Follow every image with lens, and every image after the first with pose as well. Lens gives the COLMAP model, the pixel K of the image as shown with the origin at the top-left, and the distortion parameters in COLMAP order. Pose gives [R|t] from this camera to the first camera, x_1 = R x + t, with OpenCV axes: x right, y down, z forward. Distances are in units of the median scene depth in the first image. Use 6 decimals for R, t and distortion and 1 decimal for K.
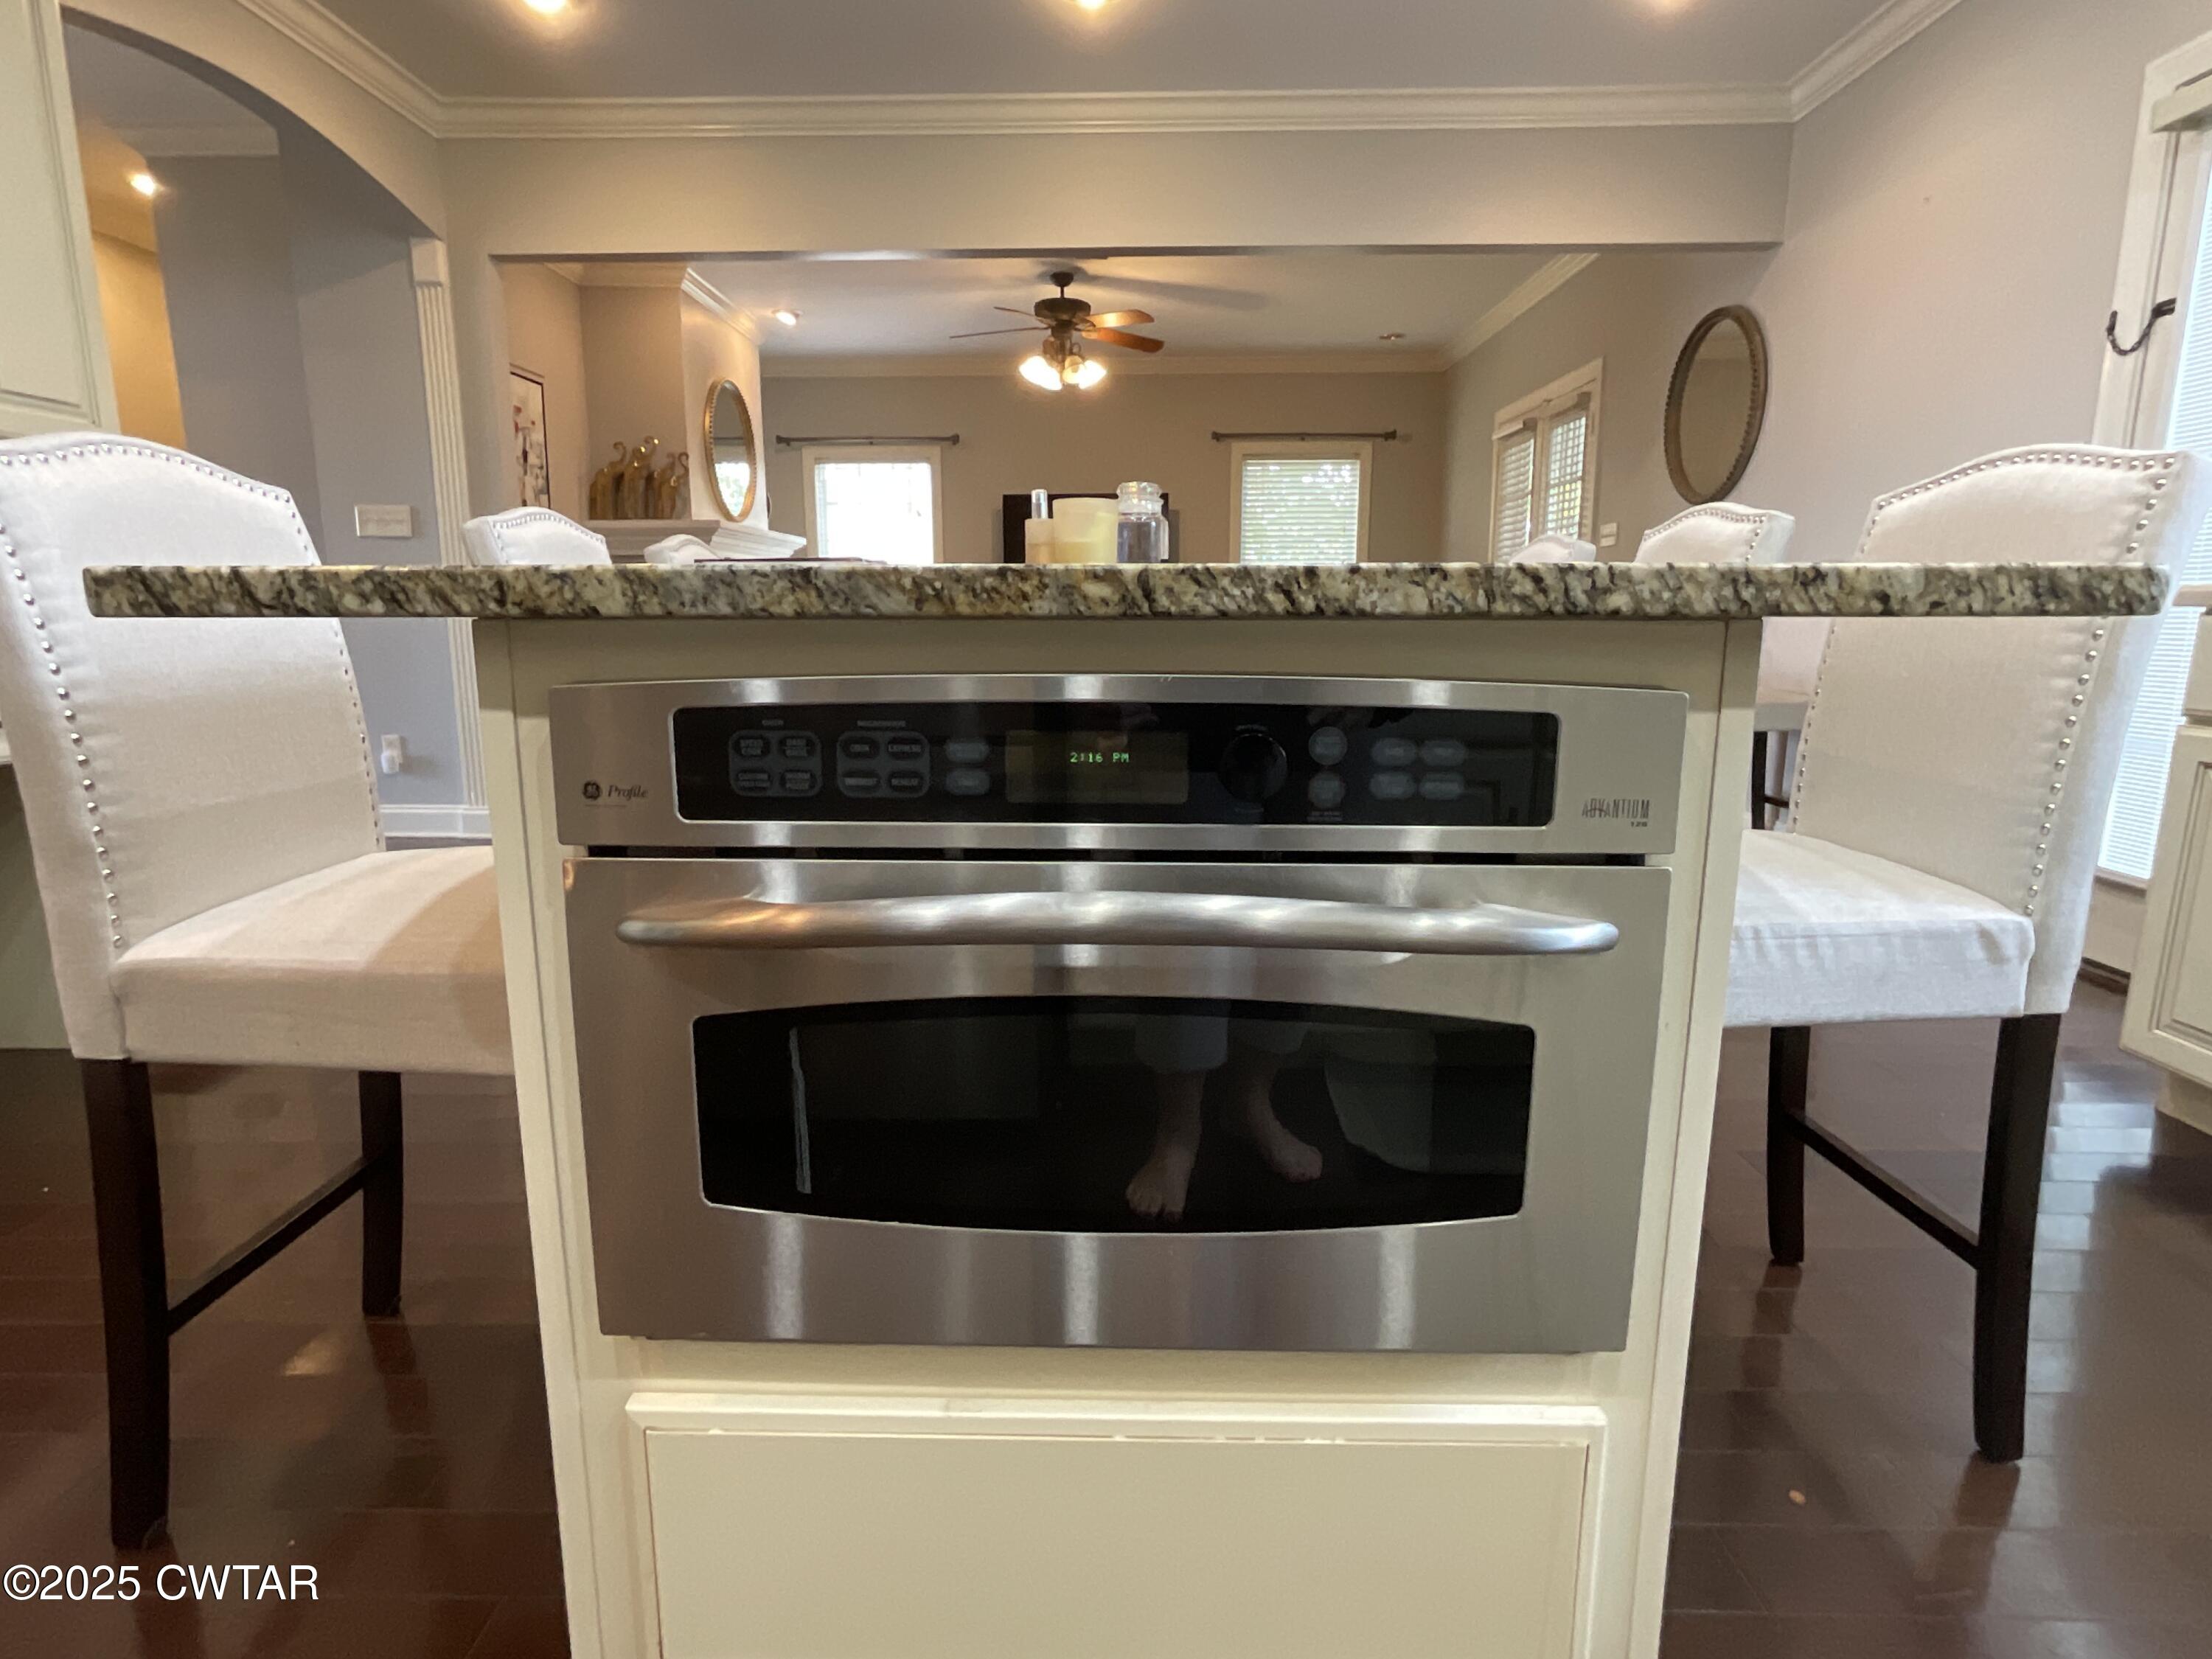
lens RADIAL K [[1168.6, 0, 1107.4], [0, 1168.6, 826.6], [0, 0, 1]] dist [-0.005669, 0.006063]
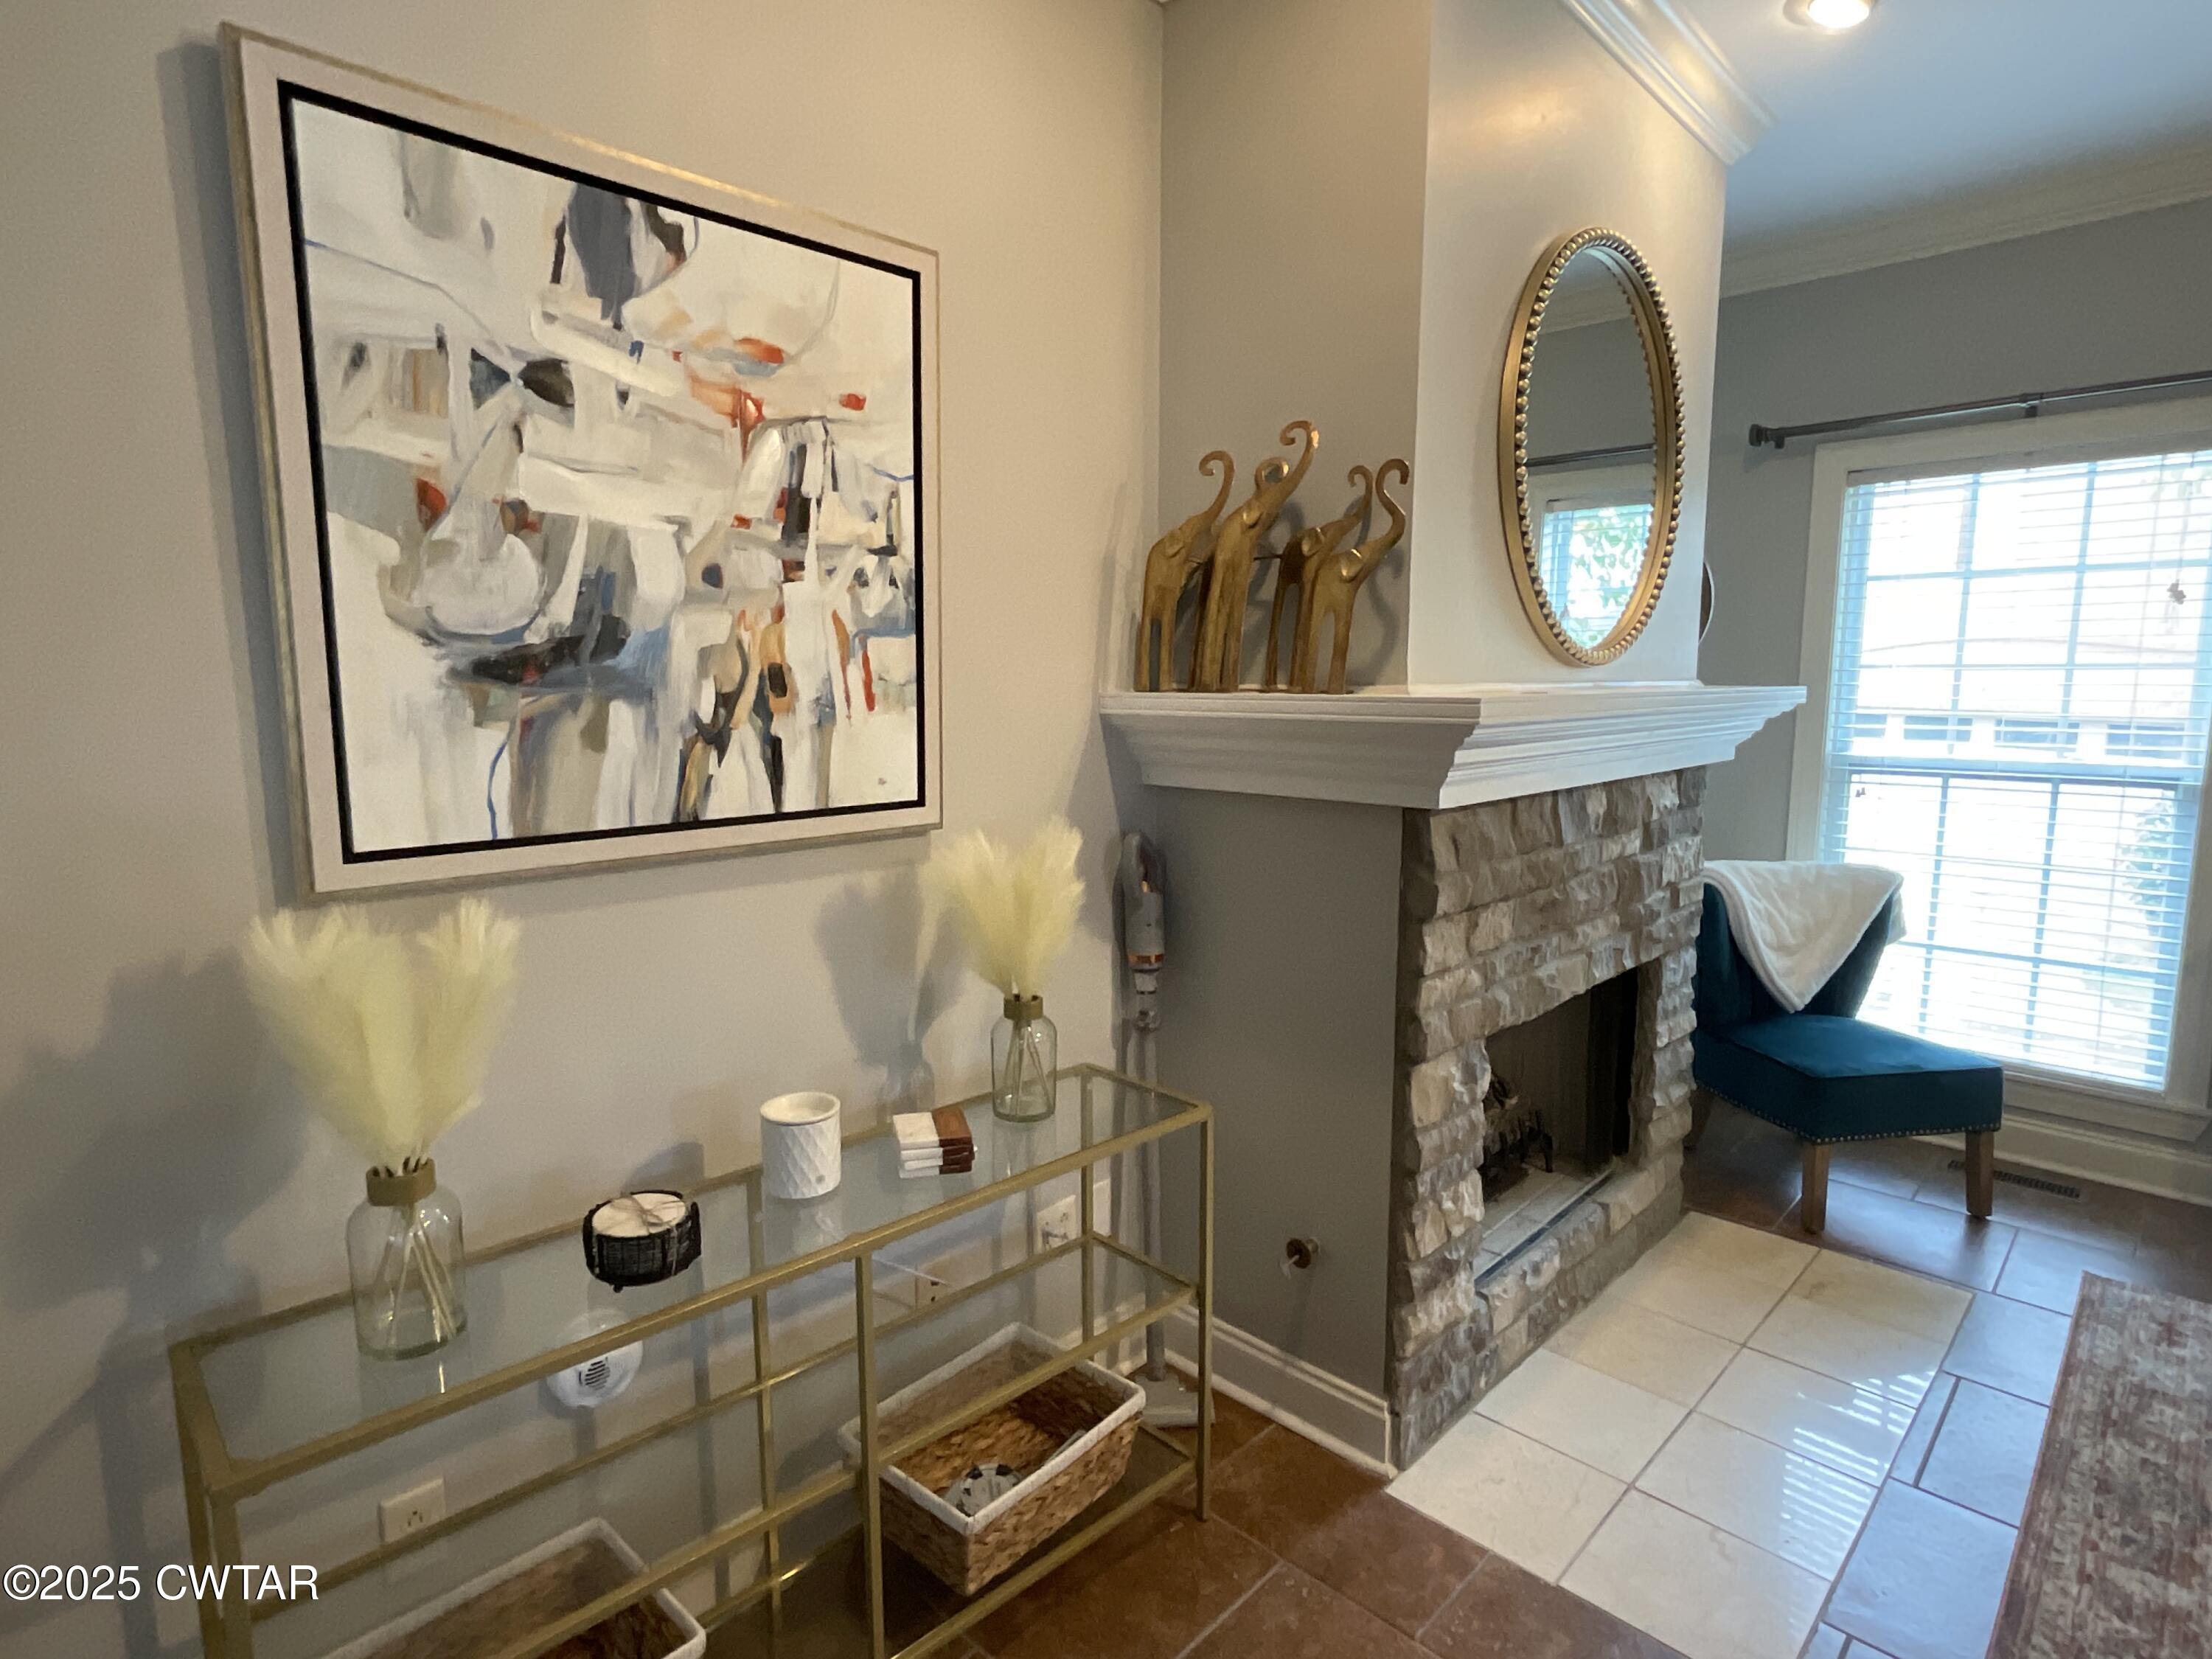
lens RADIAL K [[1168.6, 0, 1110.9], [0, 1168.6, 841.2], [0, 0, 1]] dist [-0.005669, 0.006063]
pose [[0.736047, 0.084240, -0.671668, -0.214001], [-0.119338, 0.992834, -0.006255, -0.215814], [0.666328, 0.084759, 0.740826, 0.745088]]
